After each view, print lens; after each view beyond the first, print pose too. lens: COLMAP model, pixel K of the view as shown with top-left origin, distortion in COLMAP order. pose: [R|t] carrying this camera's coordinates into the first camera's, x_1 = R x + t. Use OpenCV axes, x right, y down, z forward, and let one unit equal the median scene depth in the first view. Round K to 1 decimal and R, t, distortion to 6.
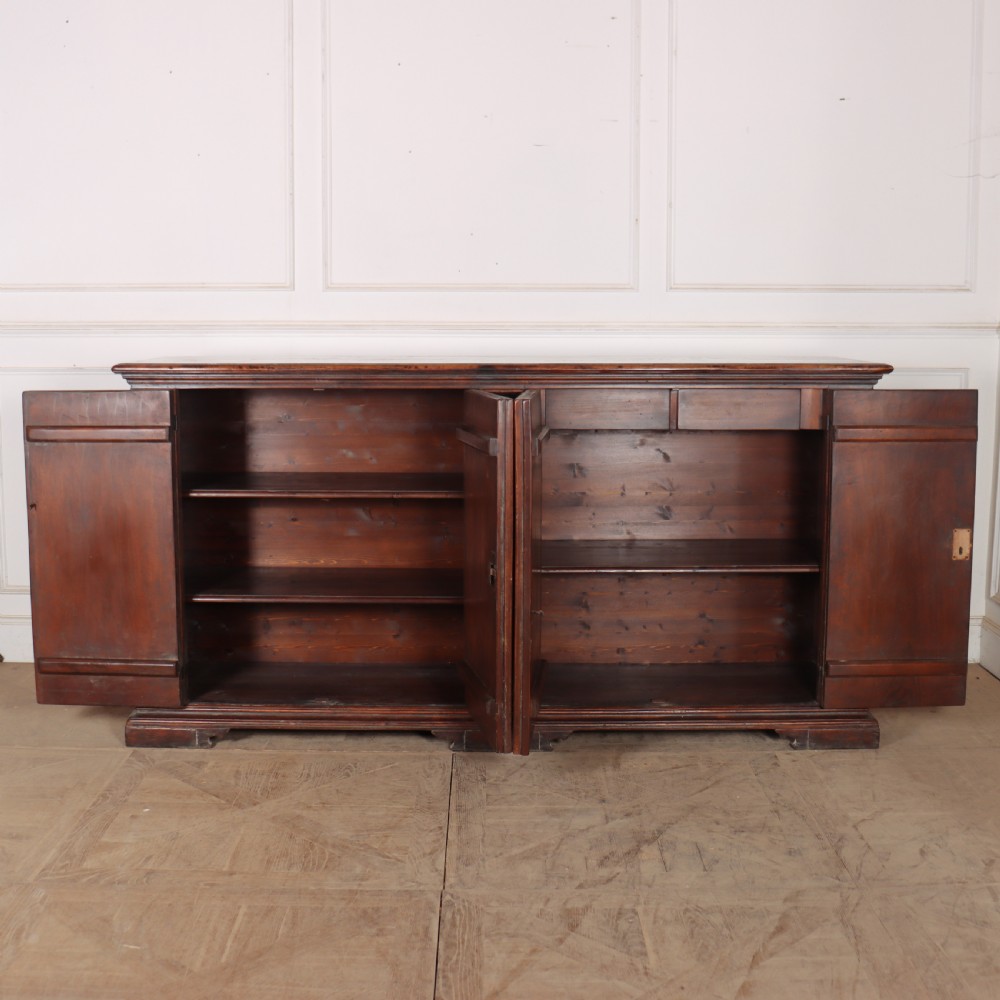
lens RADIAL K [[1351.4, 0, 458.2], [0, 1351.4, 525.8], [0, 0, 1]] dist [-0.168201, 0.113383]
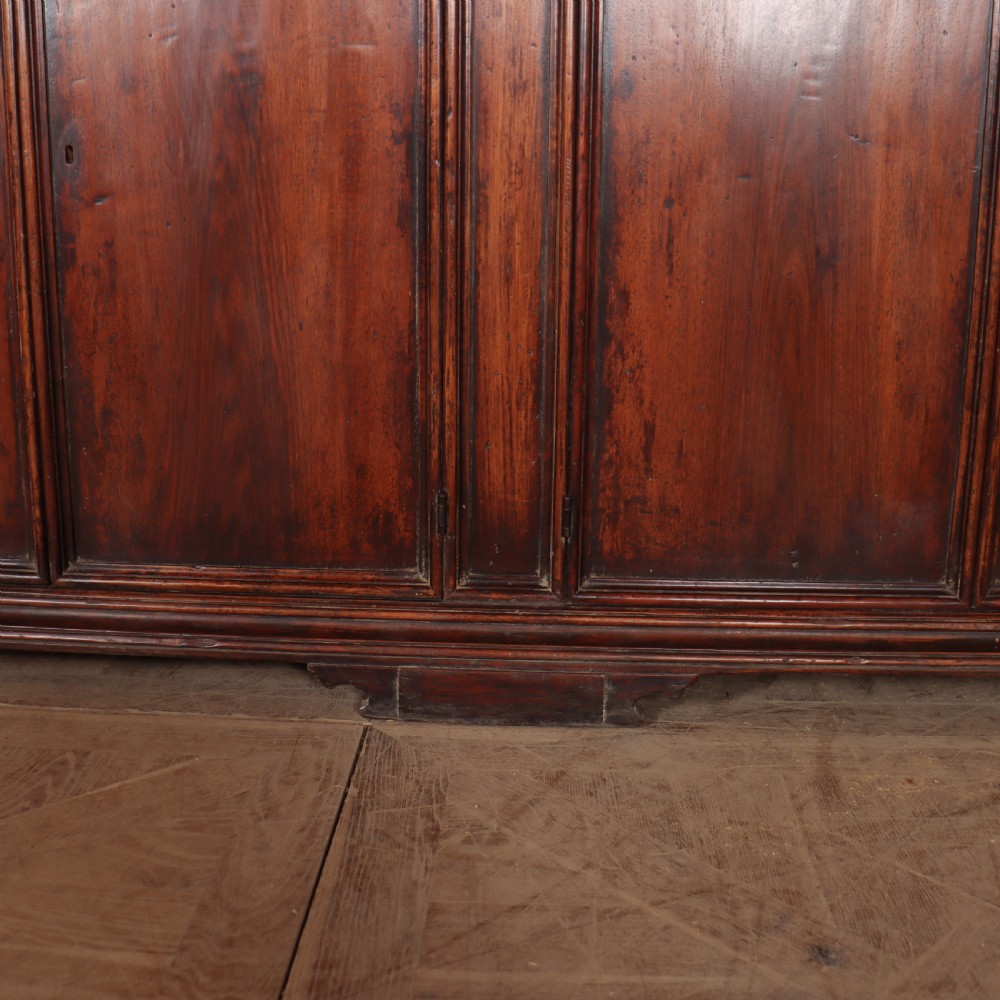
lens RADIAL K [[1293.4, 0, 476.1], [0, 1293.4, 480.2], [0, 0, 1]] dist [-0.179661, 0.149176]
pose [[0.999319, 0.020276, -0.030830, 0.037388], [-0.017592, 0.996229, 0.084955, 0.076938], [0.032436, -0.084355, 0.995908, 0.699059]]
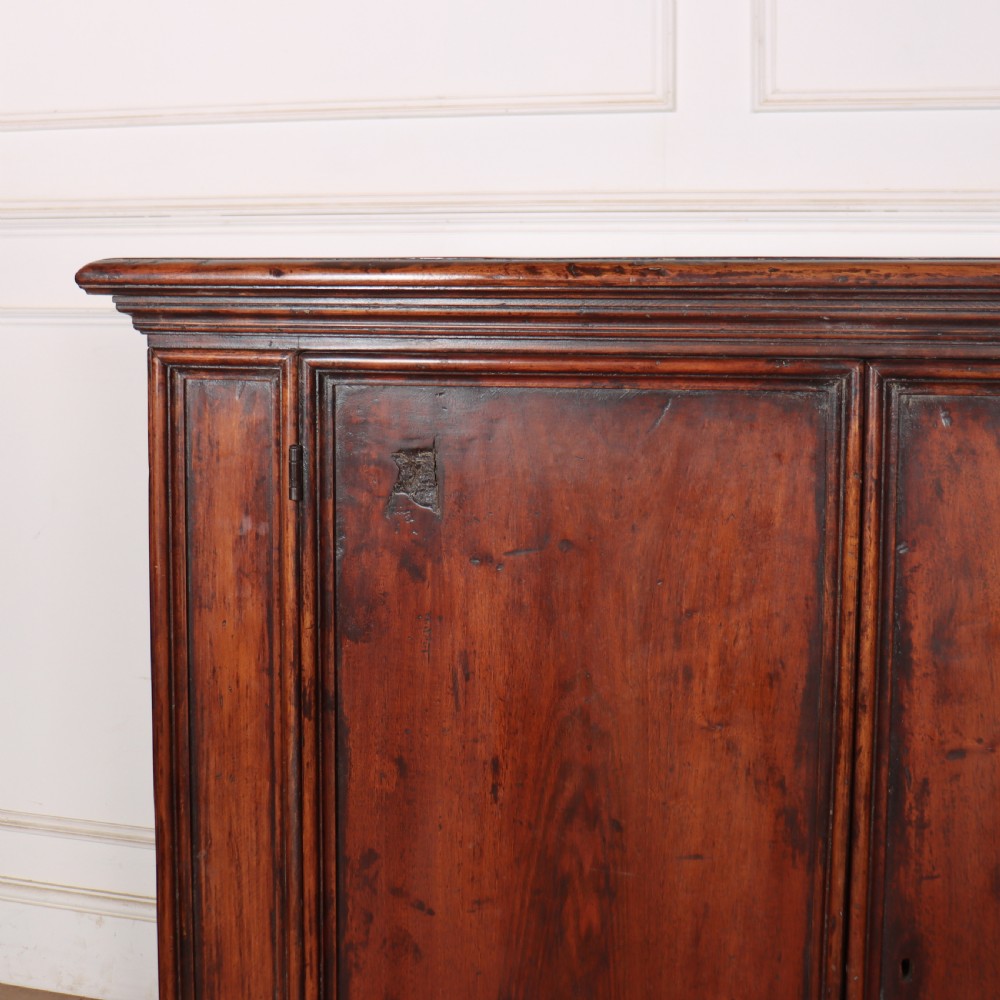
lens RADIAL K [[1506.1, 0, 399.7], [0, 1506.1, 379.9], [0, 0, 1]] dist [-0.174178, 0.154483]
pose [[0.969737, 0.012446, -0.243835, -0.117651], [-0.037518, 0.994434, -0.098453, -0.068361], [0.241252, 0.104622, 0.964806, 0.726148]]
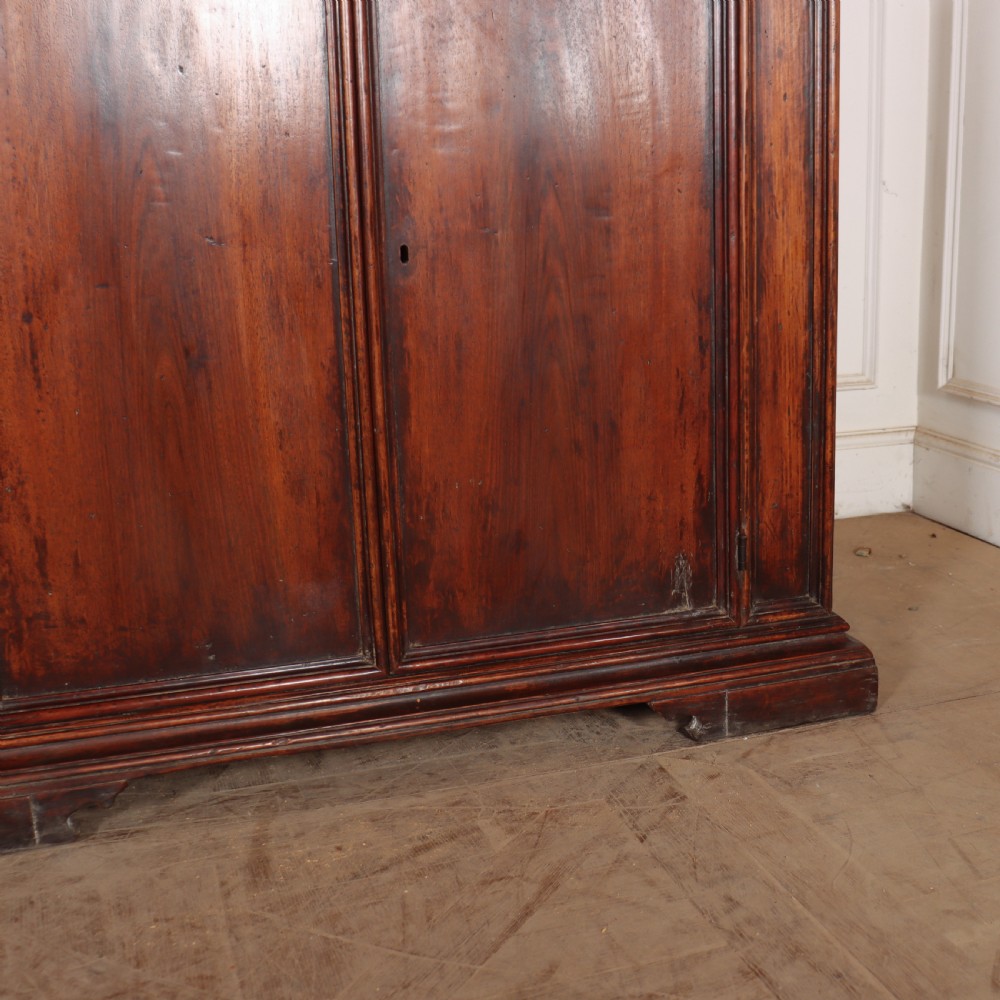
lens RADIAL K [[1399.2, 0, 673.7], [0, 1399.2, 545.0], [0, 0, 1]] dist [-0.176578, 0.153800]
pose [[0.914693, -0.101736, 0.391135, 0.087838], [0.065108, 0.992250, 0.105832, 0.064317], [-0.398871, -0.071338, 0.914228, 0.646714]]
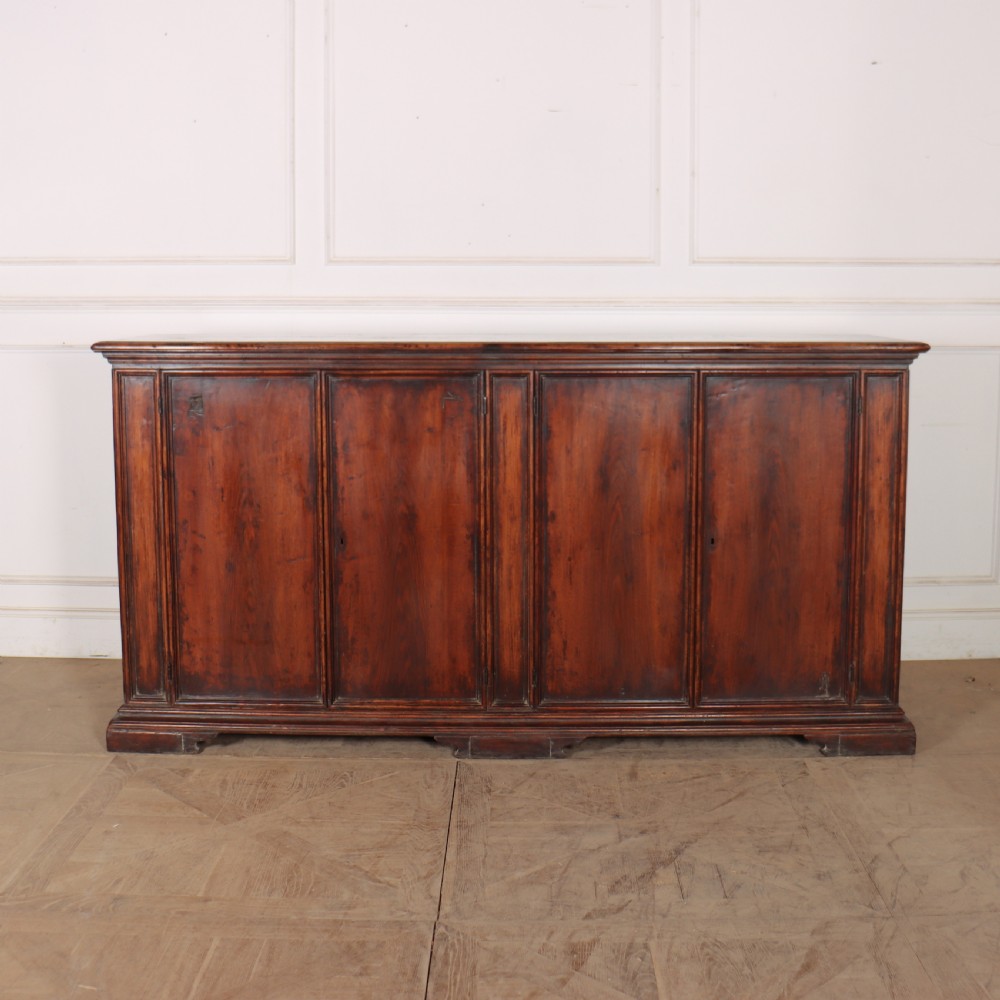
lens RADIAL K [[1355.5, 0, 502.0], [0, 1355.5, 471.9], [0, 0, 1]] dist [-0.180822, 0.114446]
pose [[0.999973, 0.000910, 0.007239, 0.021123], [-0.000745, 0.999741, -0.022761, -0.009736], [-0.007258, 0.022755, 0.999715, 0.070841]]
